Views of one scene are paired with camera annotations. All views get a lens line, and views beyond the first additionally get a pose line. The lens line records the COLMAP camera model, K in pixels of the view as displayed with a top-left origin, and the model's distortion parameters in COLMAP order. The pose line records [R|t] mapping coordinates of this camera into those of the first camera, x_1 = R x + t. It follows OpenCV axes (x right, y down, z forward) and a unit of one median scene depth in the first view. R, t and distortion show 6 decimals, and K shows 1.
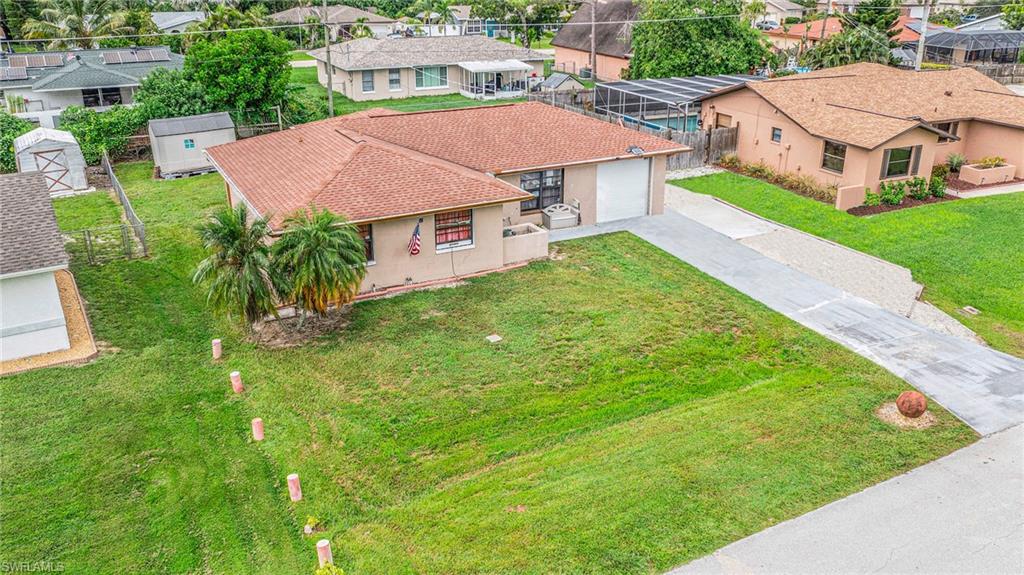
lens RADIAL K [[809.5, 0, 516.6], [0, 809.5, 288.4], [0, 0, 1]] dist [-0.028316, 0.026027]
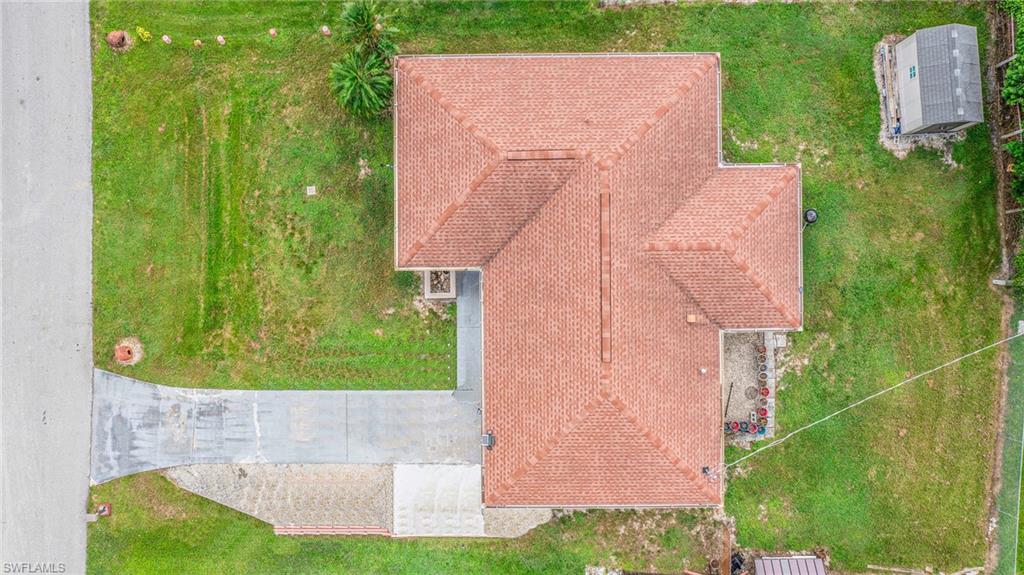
lens RADIAL K [[809.5, 0, 513.3], [0, 809.5, 286.5], [0, 0, 1]] dist [-0.028316, 0.026027]
pose [[-0.466744, 0.884392, 0.000015, -0.039017], [-0.323418, -0.170701, 0.930732, -1.314667], [0.823135, 0.434409, 0.365702, 0.720494]]
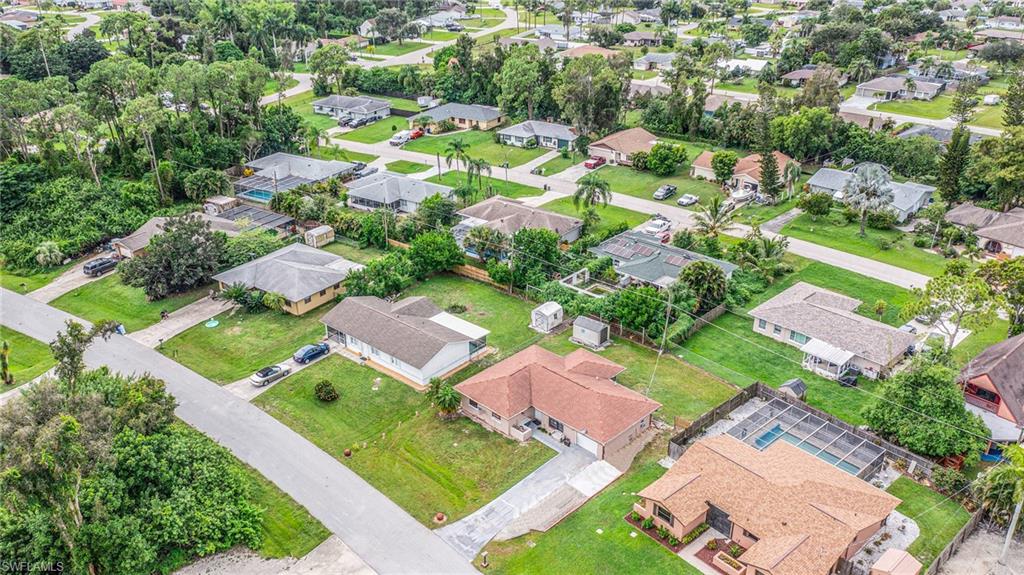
lens RADIAL K [[809.5, 0, 512.5], [0, 809.5, 286.9], [0, 0, 1]] dist [-0.028316, 0.026027]
pose [[0.300872, 0.410839, -0.860632, 2.464962], [-0.353994, 0.886085, 0.299235, -1.489881], [0.885530, 0.214627, 0.412033, -0.350850]]
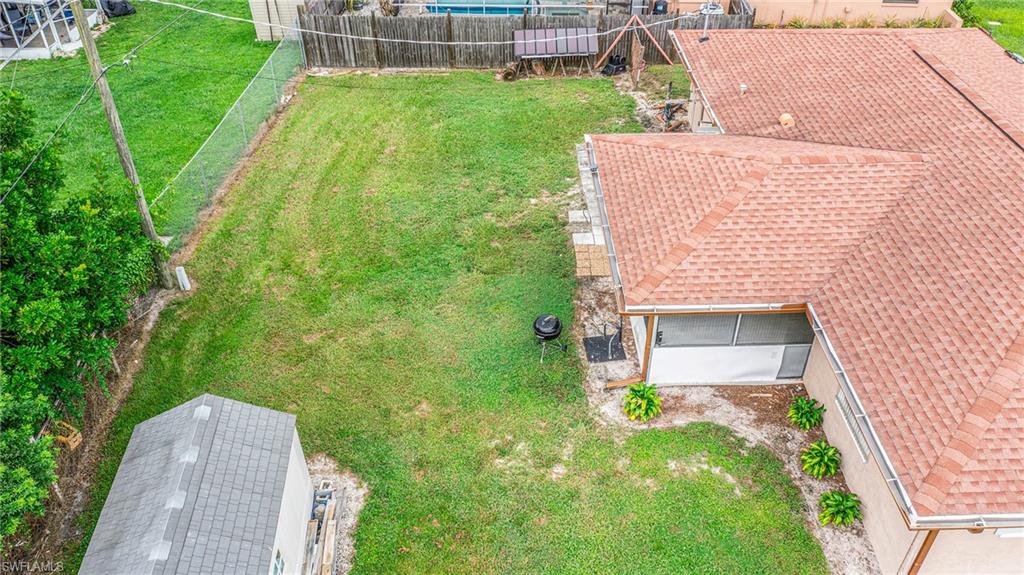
lens RADIAL K [[809.5, 0, 515.0], [0, 809.5, 286.1], [0, 0, 1]] dist [-0.028316, 0.026027]
pose [[0.454681, -0.537324, 0.710316, -0.798399], [0.328482, 0.842466, 0.427025, -0.548292], [-0.827868, 0.039166, 0.559555, 1.206512]]
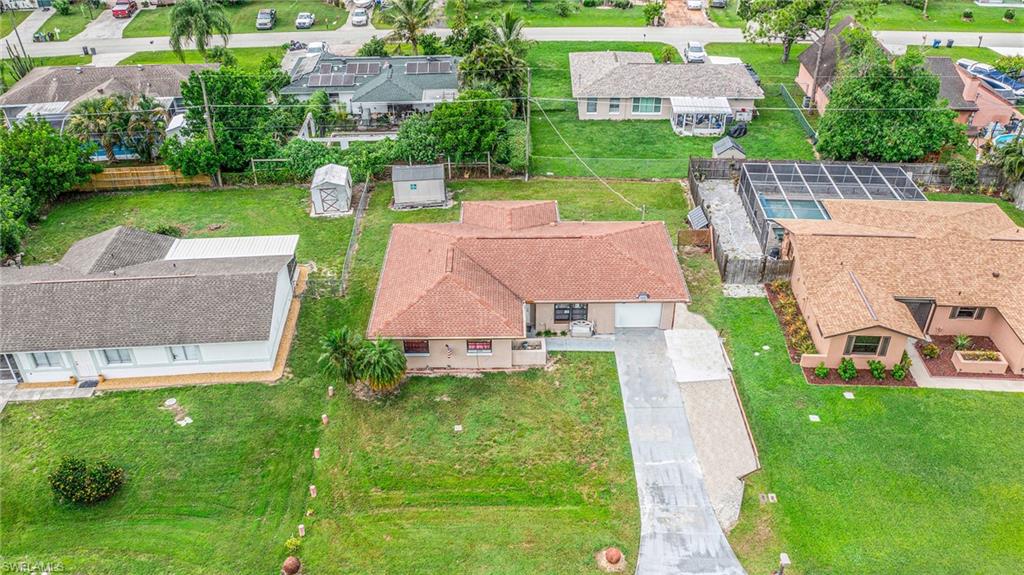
lens RADIAL K [[809.5, 0, 513.1], [0, 809.5, 290.5], [0, 0, 1]] dist [-0.028316, 0.026027]
pose [[0.885553, 0.249380, -0.391926, 0.616935], [-0.168744, 0.958744, 0.228768, -0.577238], [0.432807, -0.136451, 0.891100, -0.446492]]
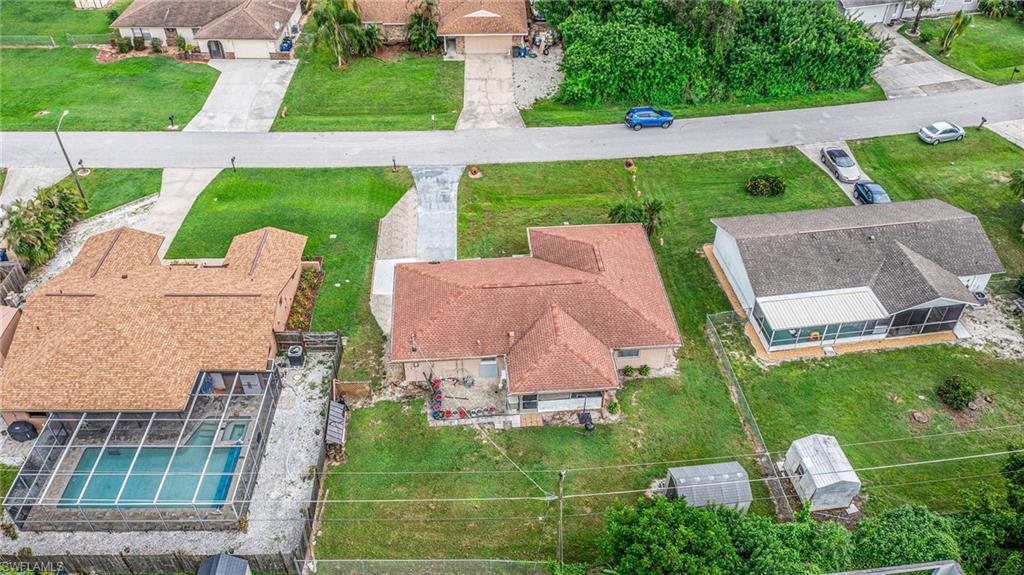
lens RADIAL K [[809.5, 0, 511.9], [0, 809.5, 287.0], [0, 0, 1]] dist [-0.028316, 0.026027]
pose [[-0.913785, -0.260841, 0.311383, -0.682626], [0.154205, 0.486430, 0.860004, -1.976373], [-0.375791, 0.833875, -0.404269, 2.070674]]
